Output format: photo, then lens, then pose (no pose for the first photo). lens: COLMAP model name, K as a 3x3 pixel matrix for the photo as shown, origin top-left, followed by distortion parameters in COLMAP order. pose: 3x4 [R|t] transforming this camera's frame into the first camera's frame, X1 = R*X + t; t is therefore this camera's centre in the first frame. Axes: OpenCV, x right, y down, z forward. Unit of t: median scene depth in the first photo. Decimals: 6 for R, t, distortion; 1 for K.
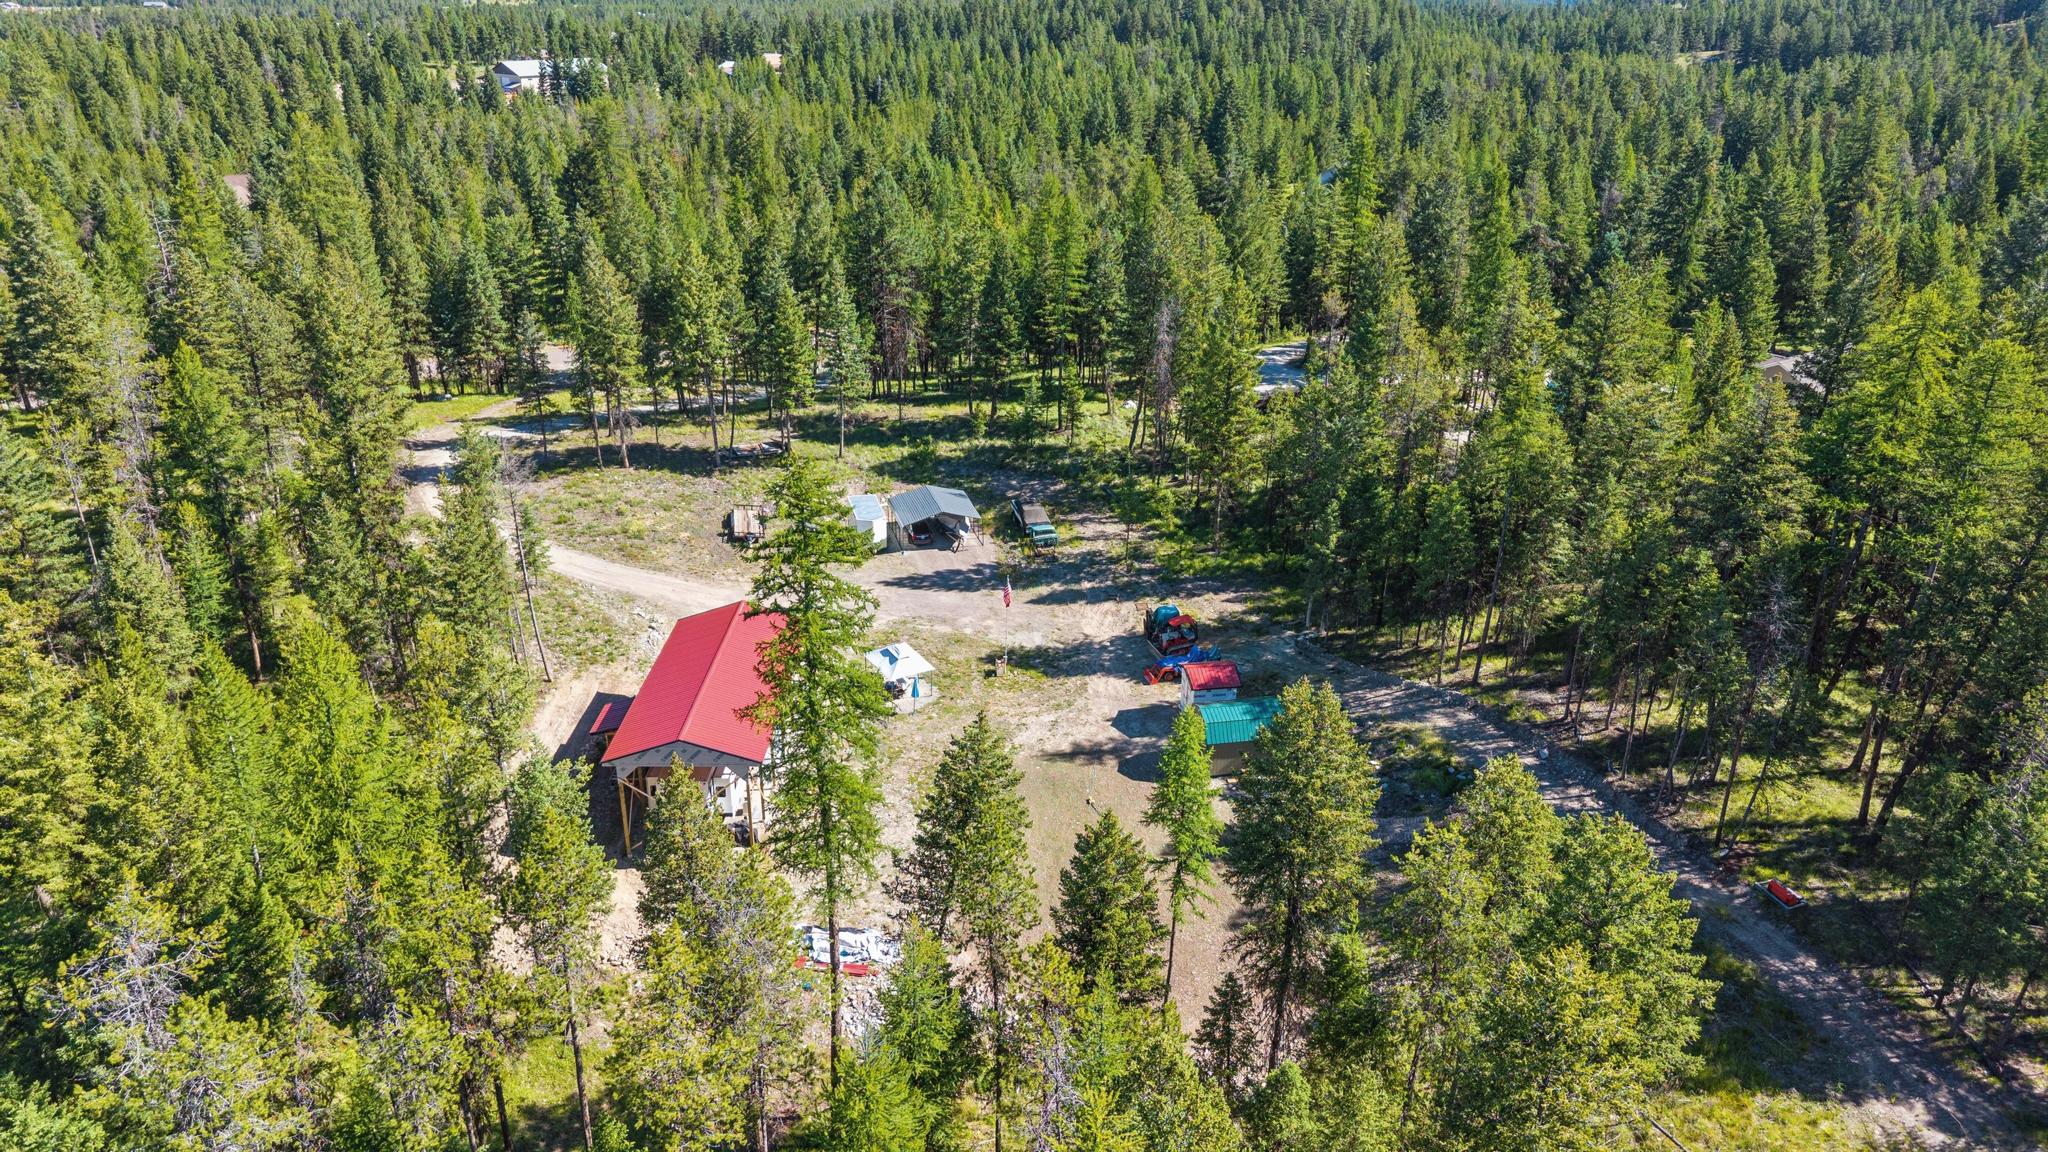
lens RADIAL K [[1478.5, 0, 1024.0], [0, 1478.5, 576.0], [0, 0, 1]] dist [0.350784, -0.550142]
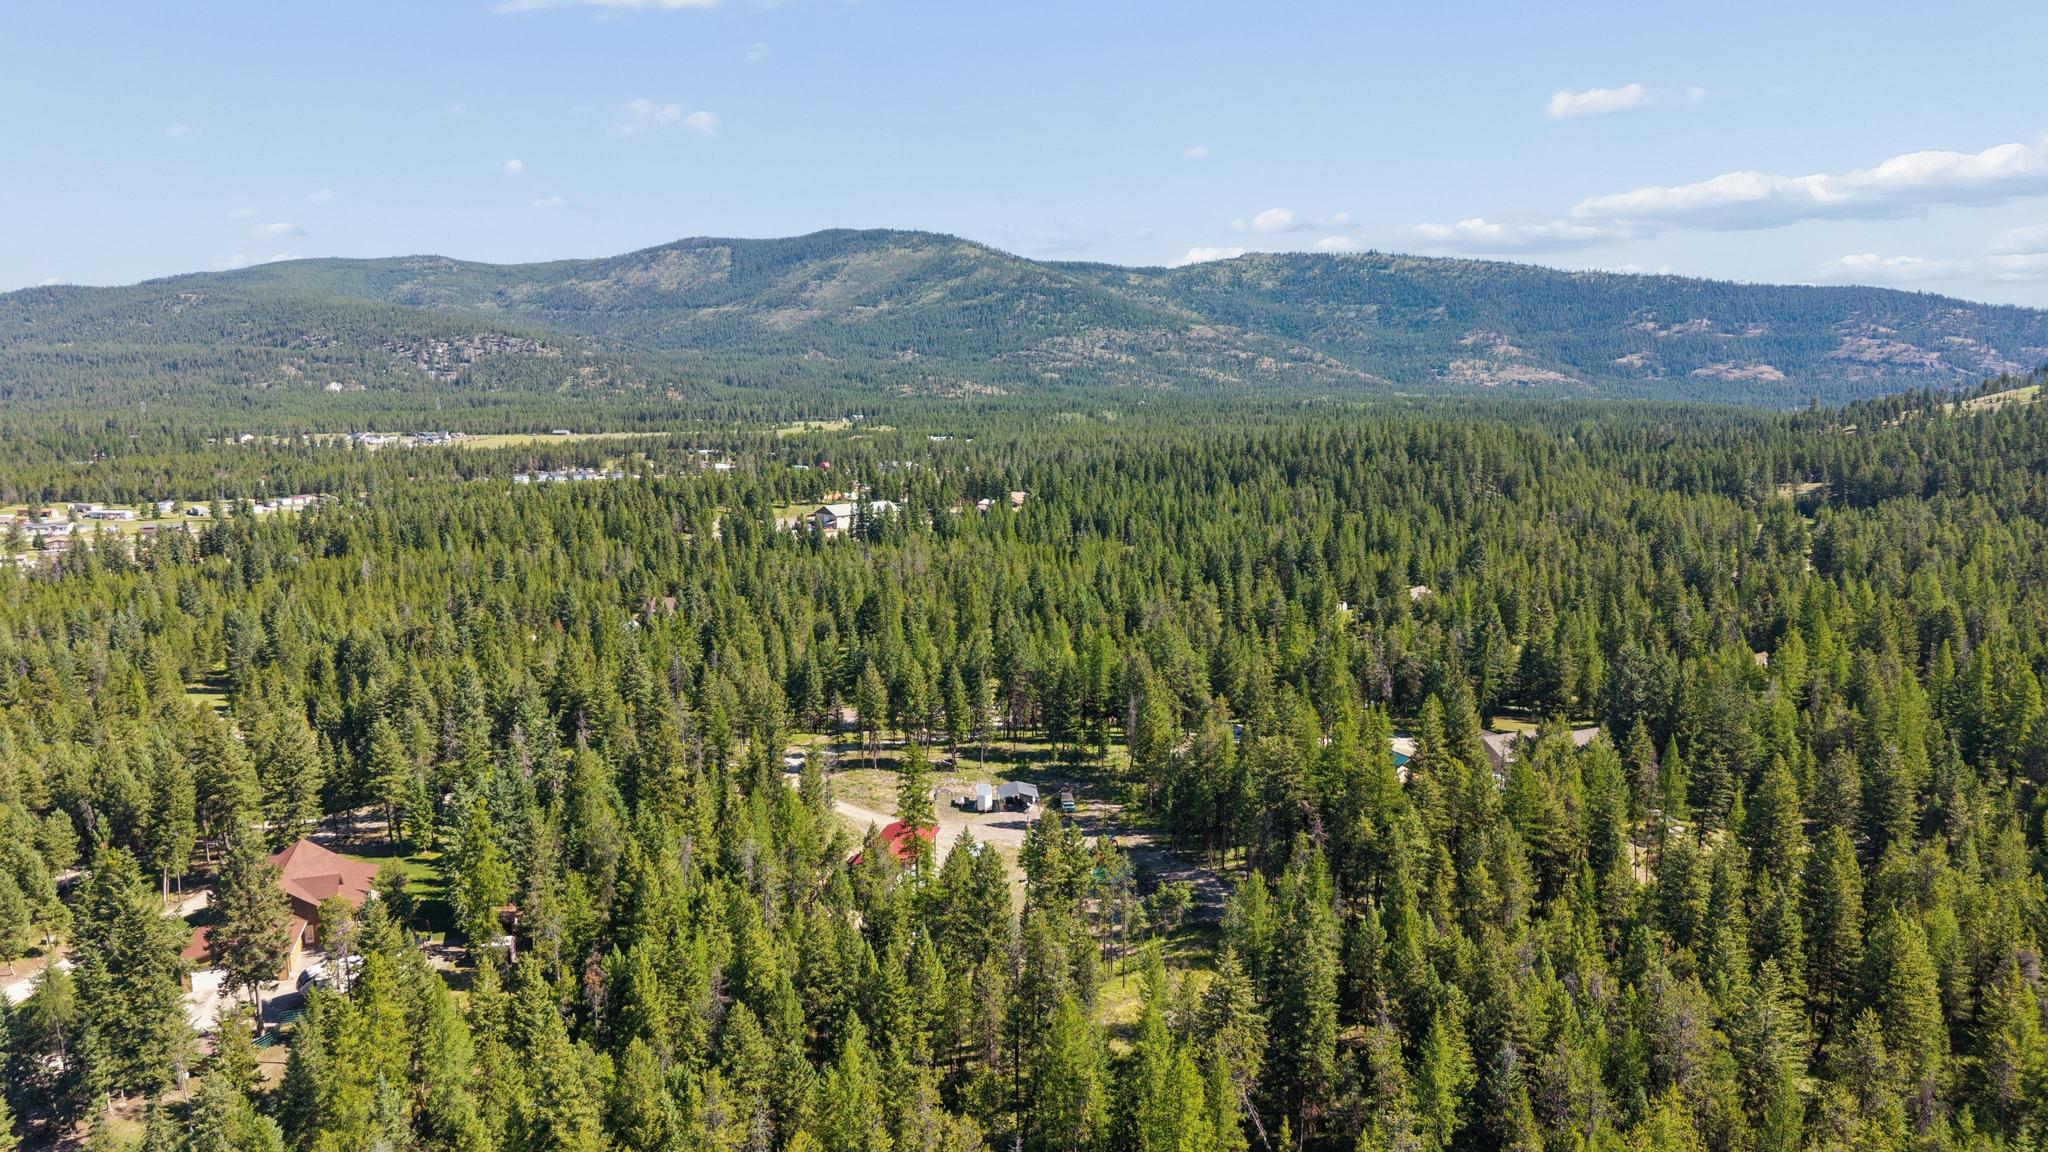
lens RADIAL K [[1465.6, 0, 1024.0], [0, 1465.6, 576.0], [0, 0, 1]] dist [0.033017, 0.003298]
pose [[0.985764, 0.019177, -0.167036, 0.235597], [-0.059223, 0.969406, -0.238211, 0.123271], [0.157358, 0.244712, 0.956742, -0.835317]]
